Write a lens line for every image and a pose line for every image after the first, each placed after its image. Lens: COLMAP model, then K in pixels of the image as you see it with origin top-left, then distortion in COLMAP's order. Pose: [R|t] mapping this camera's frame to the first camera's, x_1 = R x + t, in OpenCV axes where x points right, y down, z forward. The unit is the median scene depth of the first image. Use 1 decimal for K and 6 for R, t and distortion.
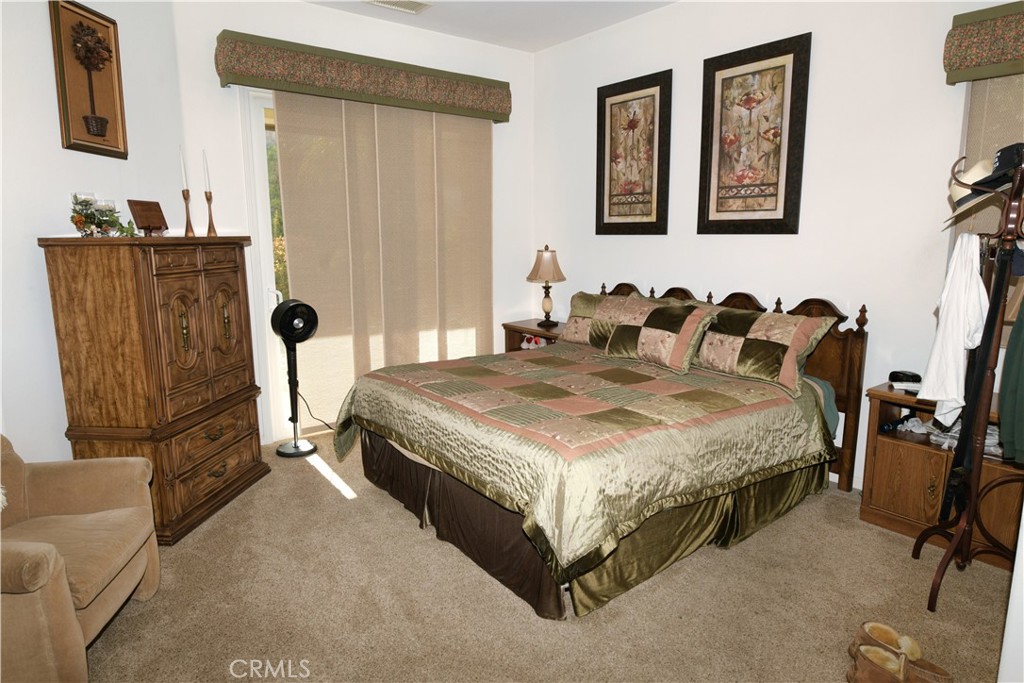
lens RADIAL K [[613.4, 0, 523.0], [0, 613.4, 339.3], [0, 0, 1]] dist [-0.003093, -0.000916]
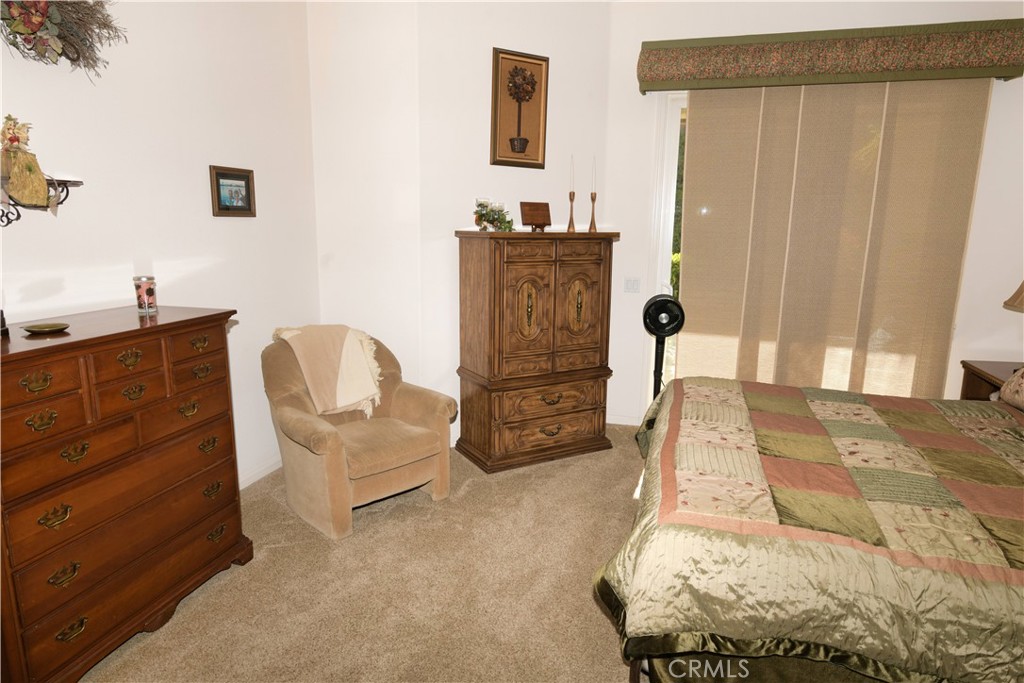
lens RADIAL K [[613.4, 0, 520.1], [0, 613.4, 342.3], [0, 0, 1]] dist [-0.003093, -0.000916]
pose [[0.576822, 0.167841, -0.799441, 0.389065], [-0.153653, 0.983488, 0.095616, -0.057536], [0.802288, 0.067683, 0.593087, 0.241320]]
